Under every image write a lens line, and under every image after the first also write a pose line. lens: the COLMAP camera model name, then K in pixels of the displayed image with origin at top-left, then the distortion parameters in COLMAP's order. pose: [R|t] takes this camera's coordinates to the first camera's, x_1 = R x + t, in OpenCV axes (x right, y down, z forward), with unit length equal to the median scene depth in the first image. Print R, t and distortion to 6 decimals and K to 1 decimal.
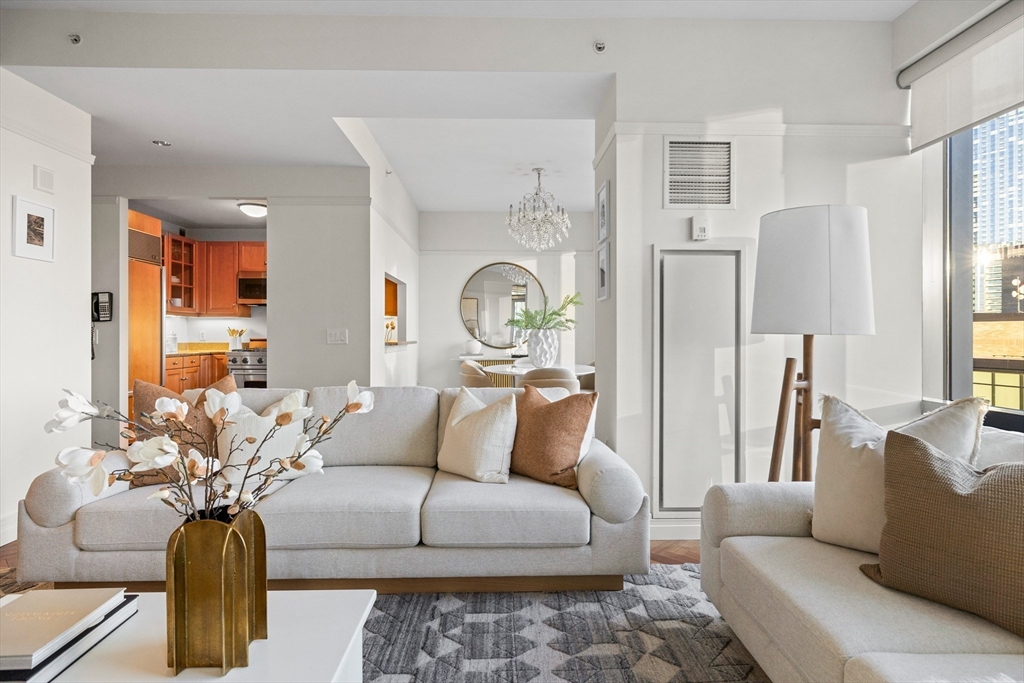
lens RADIAL K [[552.6, 0, 509.5], [0, 552.6, 335.5], [0, 0, 1]] dist [-0.003608, 0.000573]
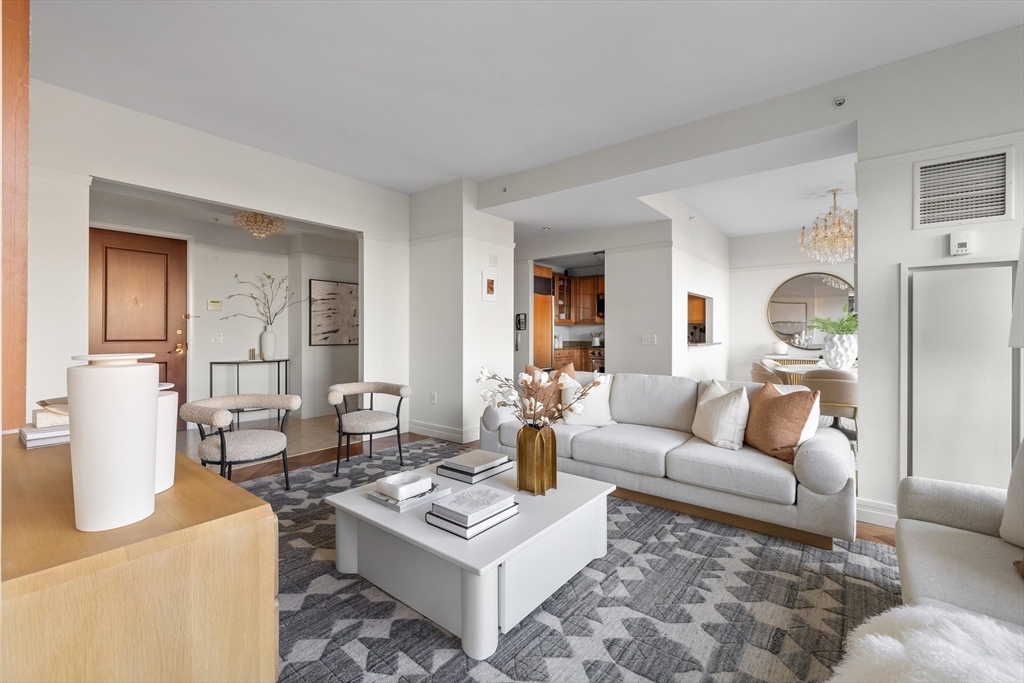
lens RADIAL K [[434.9, 0, 506.1], [0, 434.9, 333.2], [0, 0, 1]] dist [0.003493, 0.000081]
pose [[0.762077, 0.002176, -0.647483, 0.224633], [-0.002148, 0.999997, 0.000832, -0.023574], [0.647483, 0.000756, 0.762080, -0.182329]]
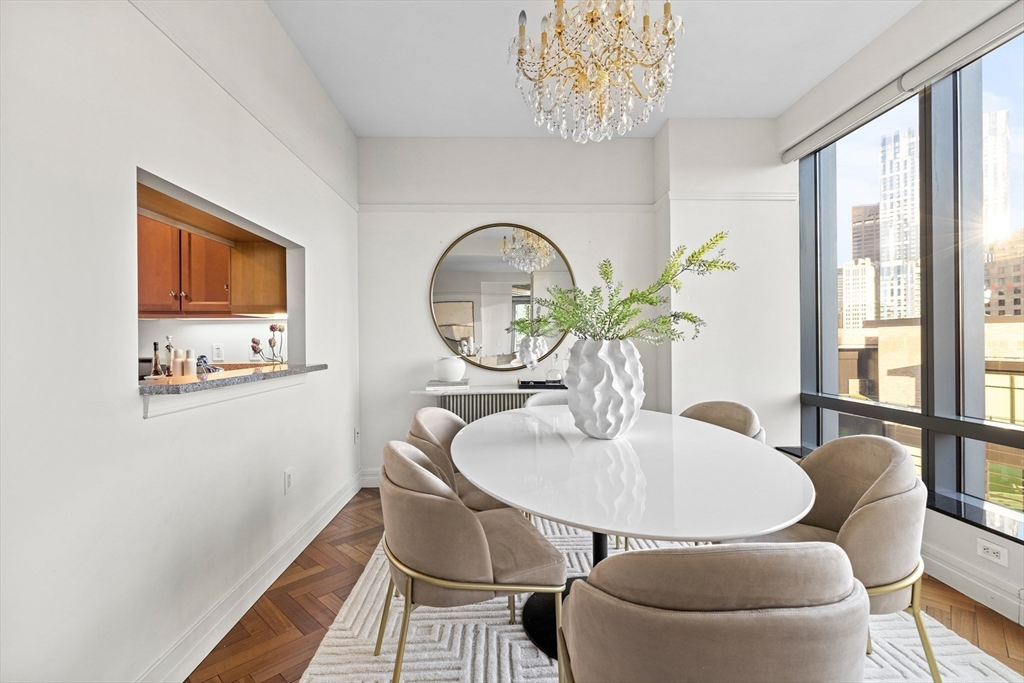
lens RADIAL K [[467.6, 0, 507.2], [0, 467.6, 341.5], [0, 0, 1]] dist [-0.003591, 0.000570]
pose [[0.999958, -0.008596, -0.003324, -0.015795], [0.008608, 0.999956, 0.003793, -0.021952], [0.003291, -0.003822, 0.999987, 1.288304]]
